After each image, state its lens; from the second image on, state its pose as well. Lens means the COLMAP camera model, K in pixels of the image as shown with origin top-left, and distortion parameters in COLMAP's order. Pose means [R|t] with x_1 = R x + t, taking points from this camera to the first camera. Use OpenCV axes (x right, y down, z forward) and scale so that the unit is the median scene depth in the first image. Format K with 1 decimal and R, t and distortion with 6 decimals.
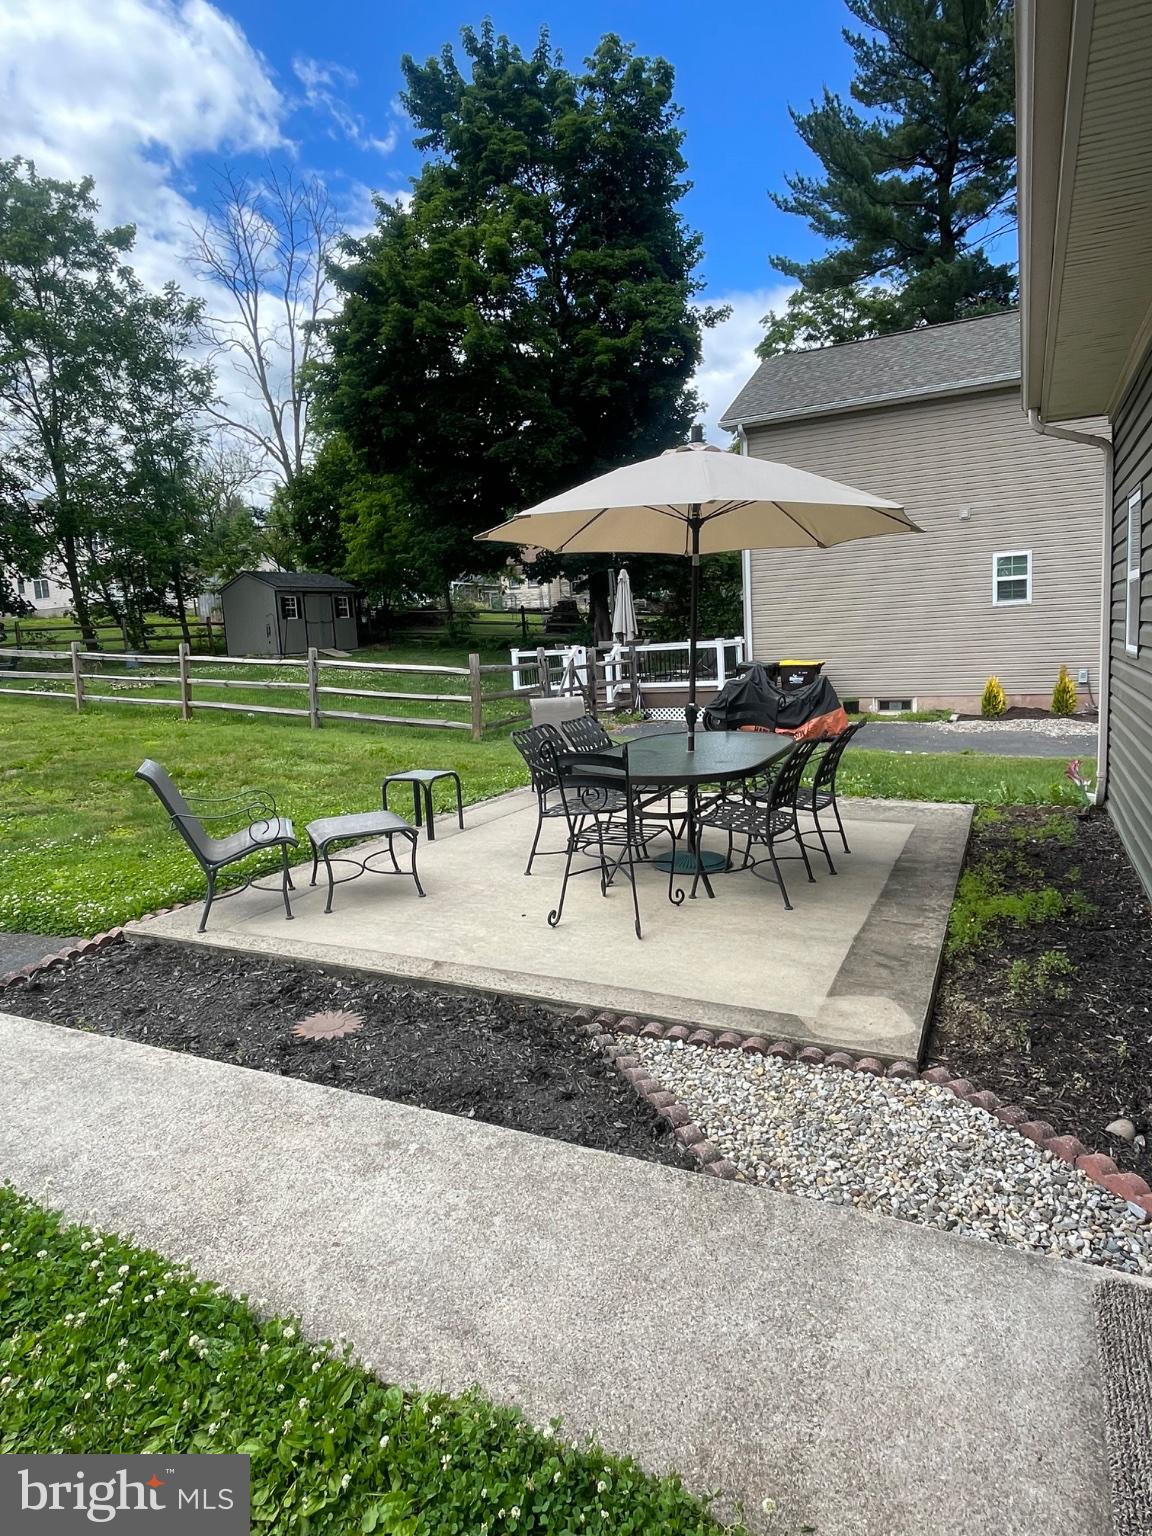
lens RADIAL K [[911.0, 0, 573.0], [0, 911.0, 756.9], [0, 0, 1]] dist [0.010361, -0.000552]
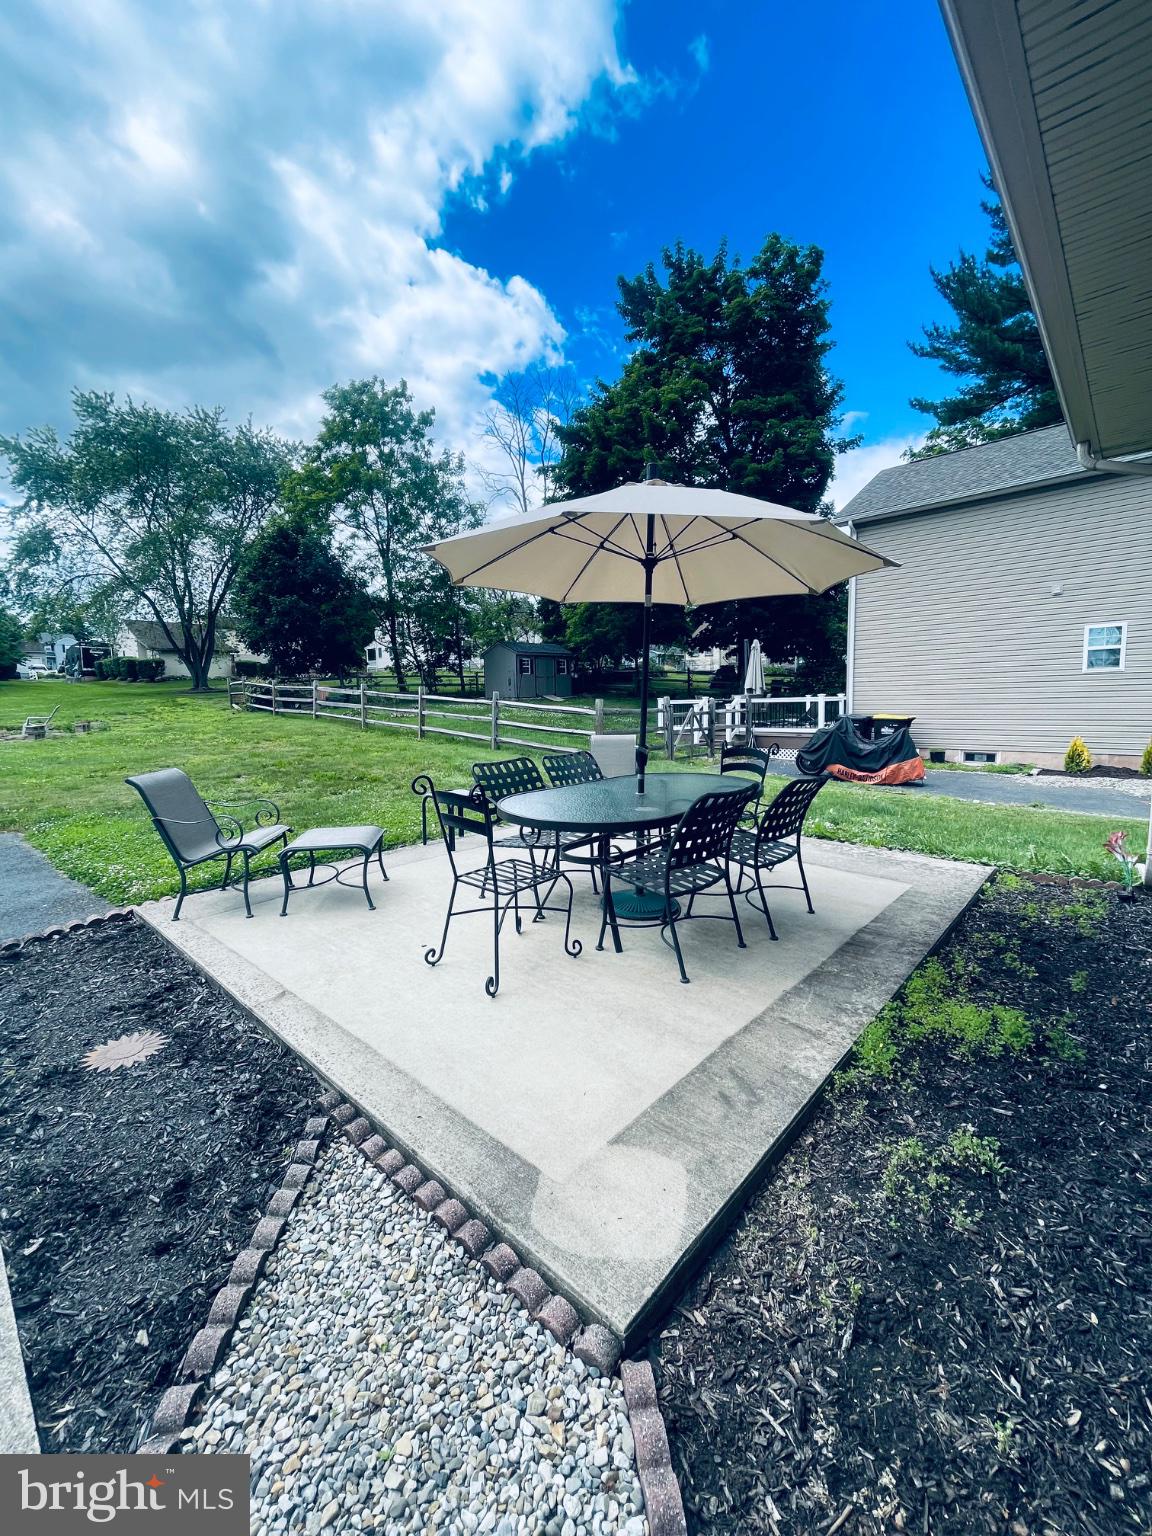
lens RADIAL K [[622.4, 0, 576.0], [0, 622.4, 768.0], [0, 0, 1]] dist [-0.012905, 0.008775]
pose [[0.958683, 0.062895, -0.277435, 0.083105], [-0.065493, 0.997853, -0.000096, -0.010044], [0.276833, 0.018263, 0.960744, 0.109203]]
